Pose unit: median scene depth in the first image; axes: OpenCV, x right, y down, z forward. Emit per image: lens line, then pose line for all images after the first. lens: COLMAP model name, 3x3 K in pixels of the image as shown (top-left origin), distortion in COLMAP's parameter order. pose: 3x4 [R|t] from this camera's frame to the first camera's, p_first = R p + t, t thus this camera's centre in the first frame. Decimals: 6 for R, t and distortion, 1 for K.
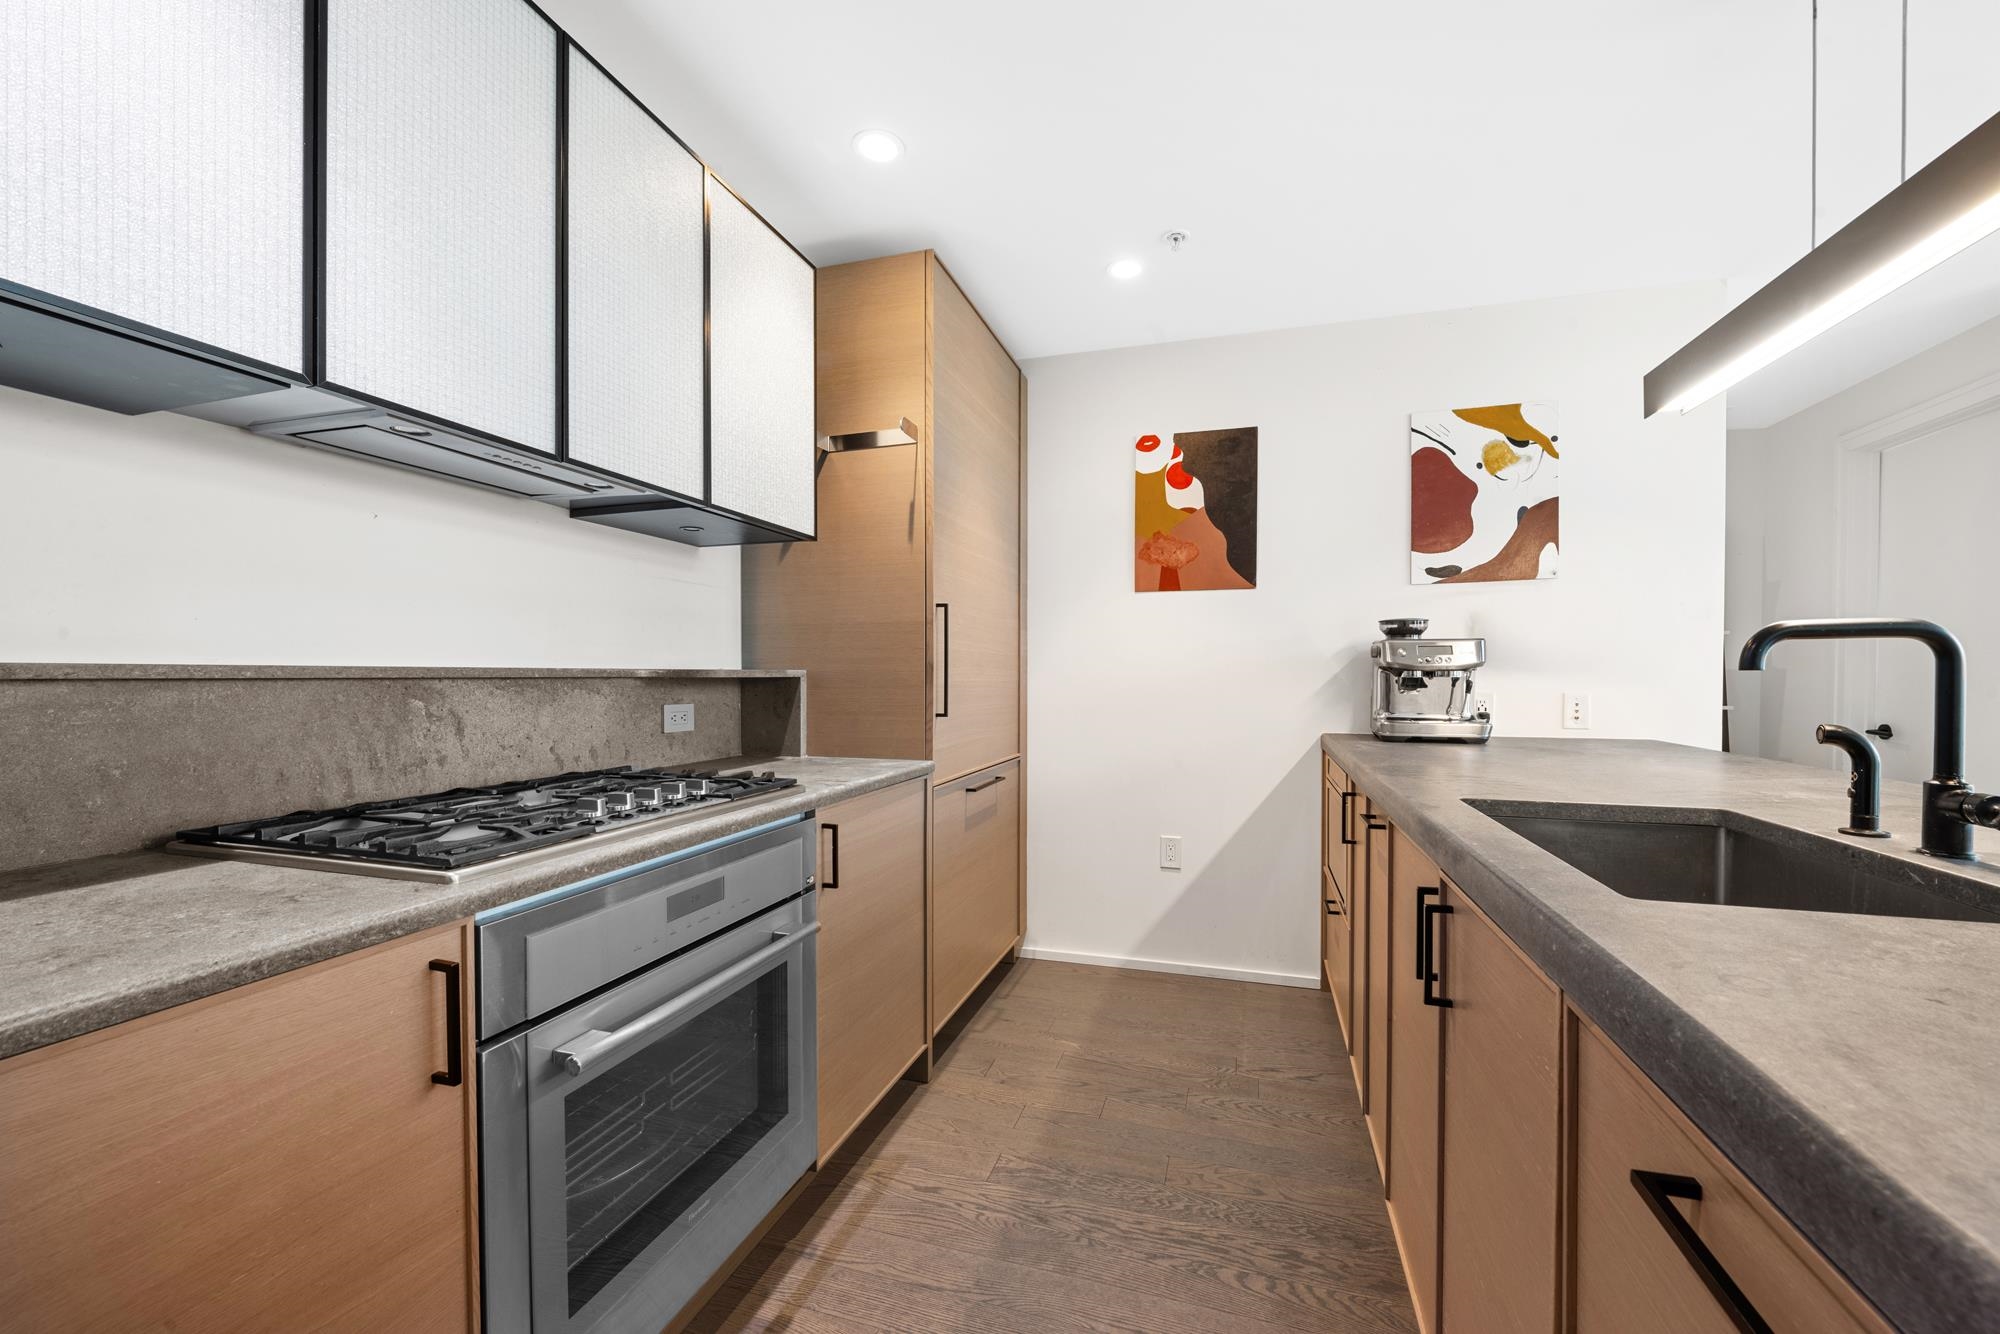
lens RADIAL K [[797.7, 0, 1005.8], [0, 797.7, 688.8], [0, 0, 1]] dist [-0.006828, 0.000072]
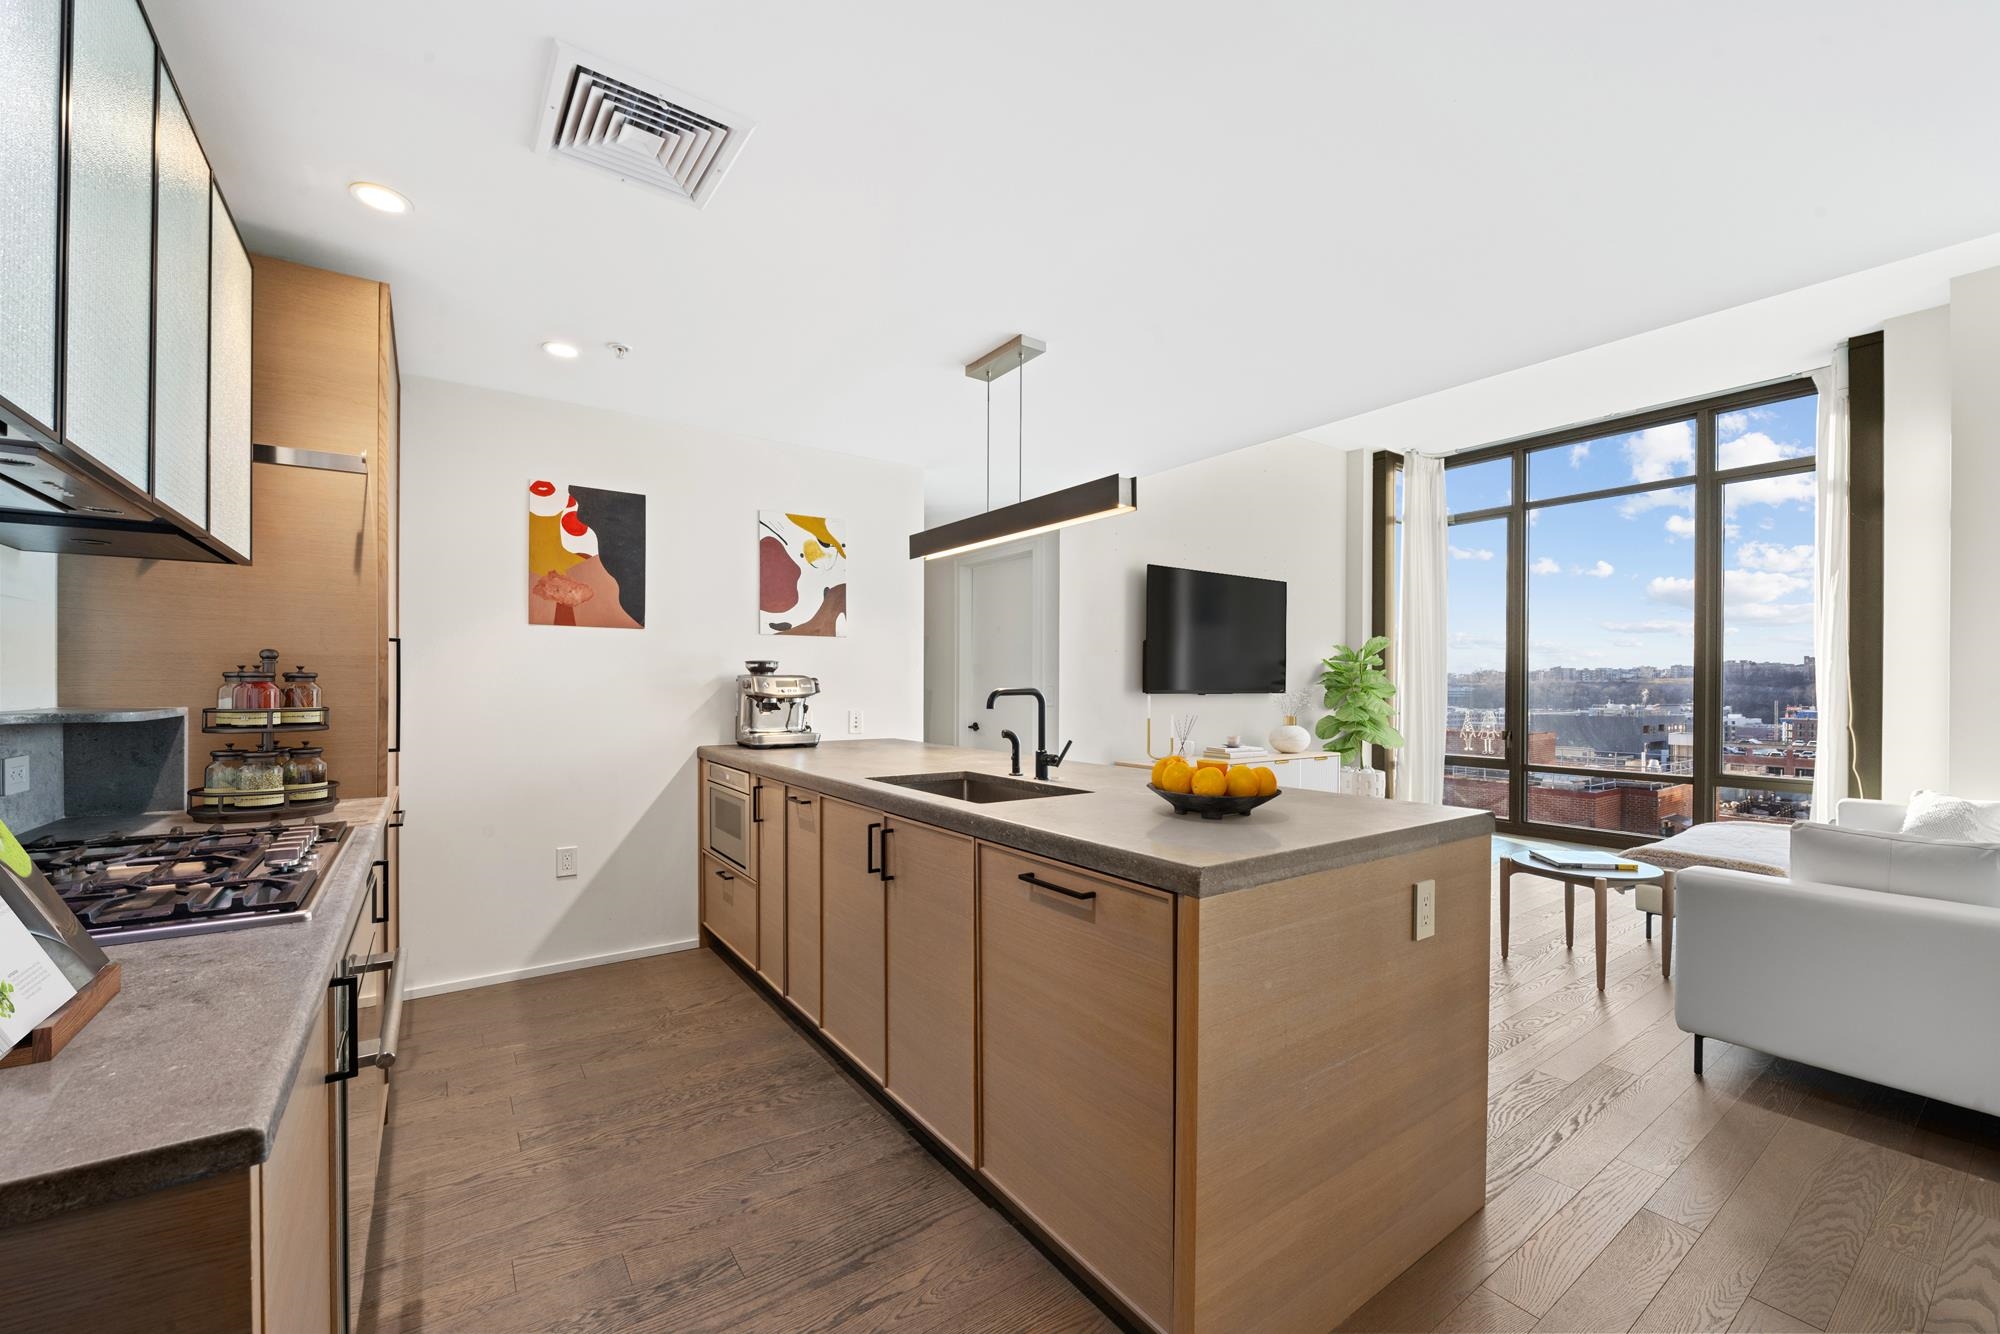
lens RADIAL K [[793.2, 0, 1011.7], [0, 793.2, 683.9], [0, 0, 1]] dist [-0.013472, 0.000270]
pose [[0.598618, 0.003516, 0.801027, -0.340685], [0.009711, 0.999885, -0.011646, -0.025824], [-0.800976, 0.014750, 0.598515, -0.173818]]
